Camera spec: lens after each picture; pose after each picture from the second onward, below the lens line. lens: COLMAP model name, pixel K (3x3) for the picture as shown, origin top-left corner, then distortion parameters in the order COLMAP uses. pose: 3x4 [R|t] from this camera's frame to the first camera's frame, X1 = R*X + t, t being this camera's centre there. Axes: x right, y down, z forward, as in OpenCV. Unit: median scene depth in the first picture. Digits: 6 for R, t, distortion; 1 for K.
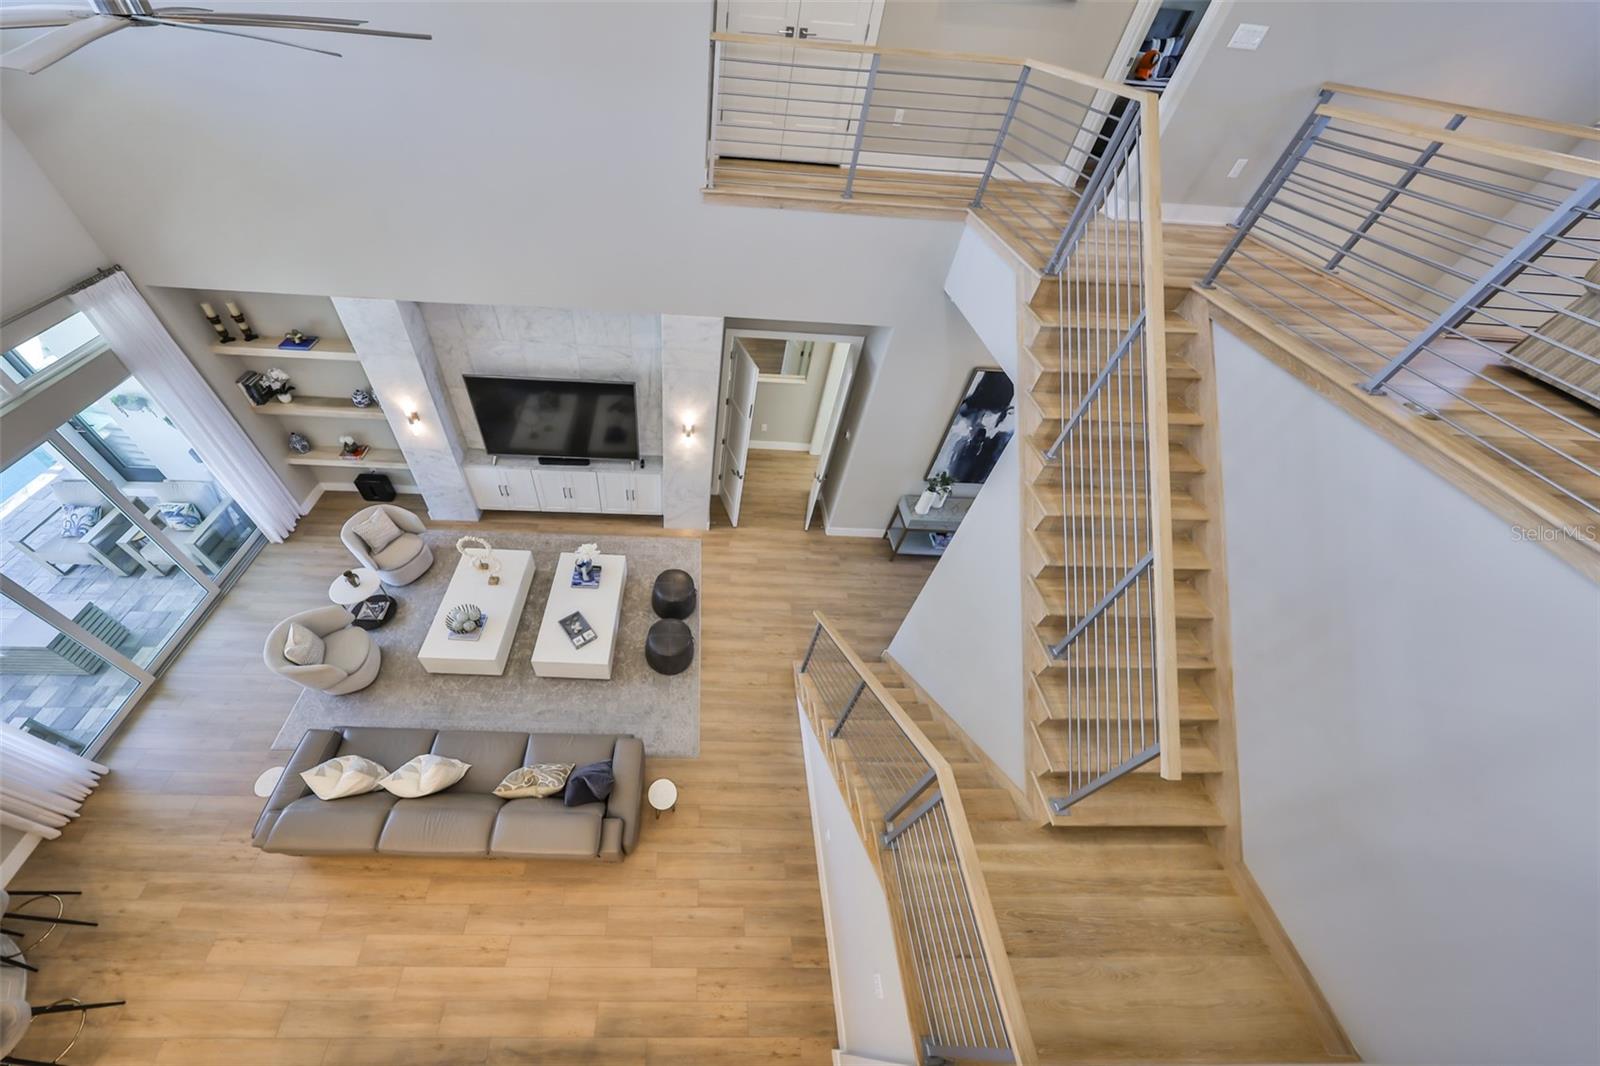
lens RADIAL K [[523.8, 0, 800.0], [0, 523.8, 533.0], [0, 0, 1]] dist [-0.000514, -0.000064]
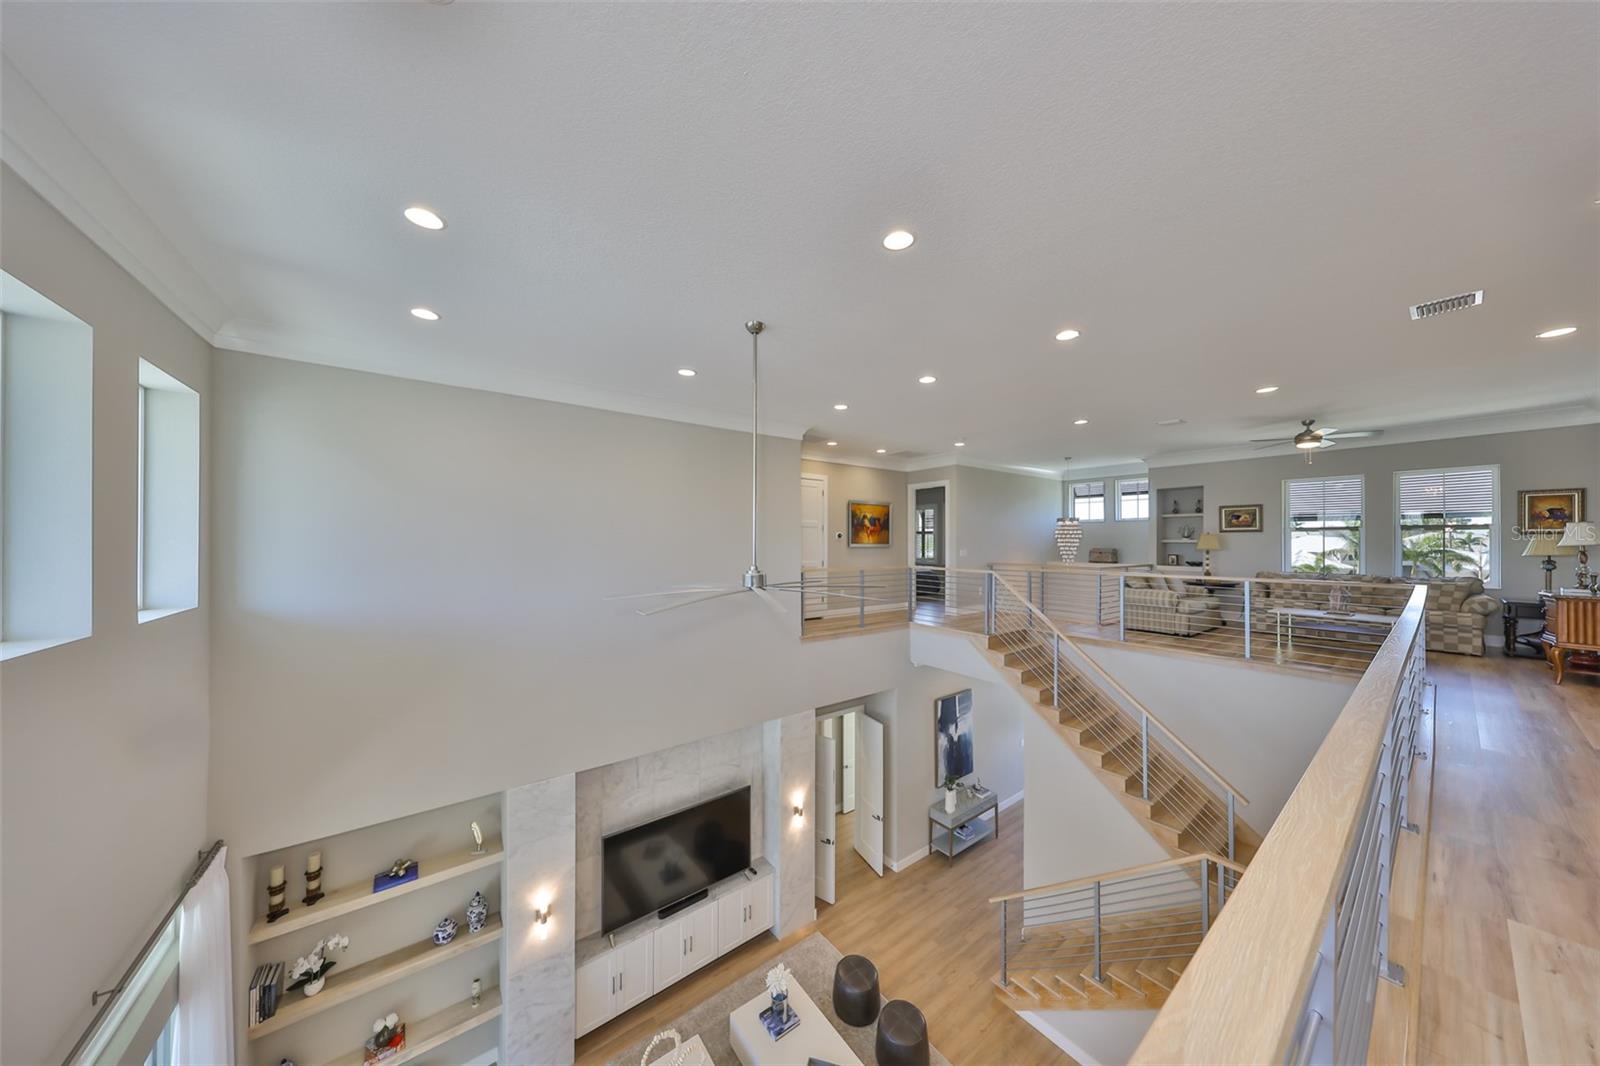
lens RADIAL K [[484.7, 0, 801.5], [0, 484.7, 542.3], [0, 0, 1]] dist [0.000414, -0.000006]
pose [[0.803680, -0.056899, 0.592335, -0.852836], [0.462160, 0.686719, -0.561093, 0.008053], [-0.374842, 0.724693, 0.578199, -0.092695]]
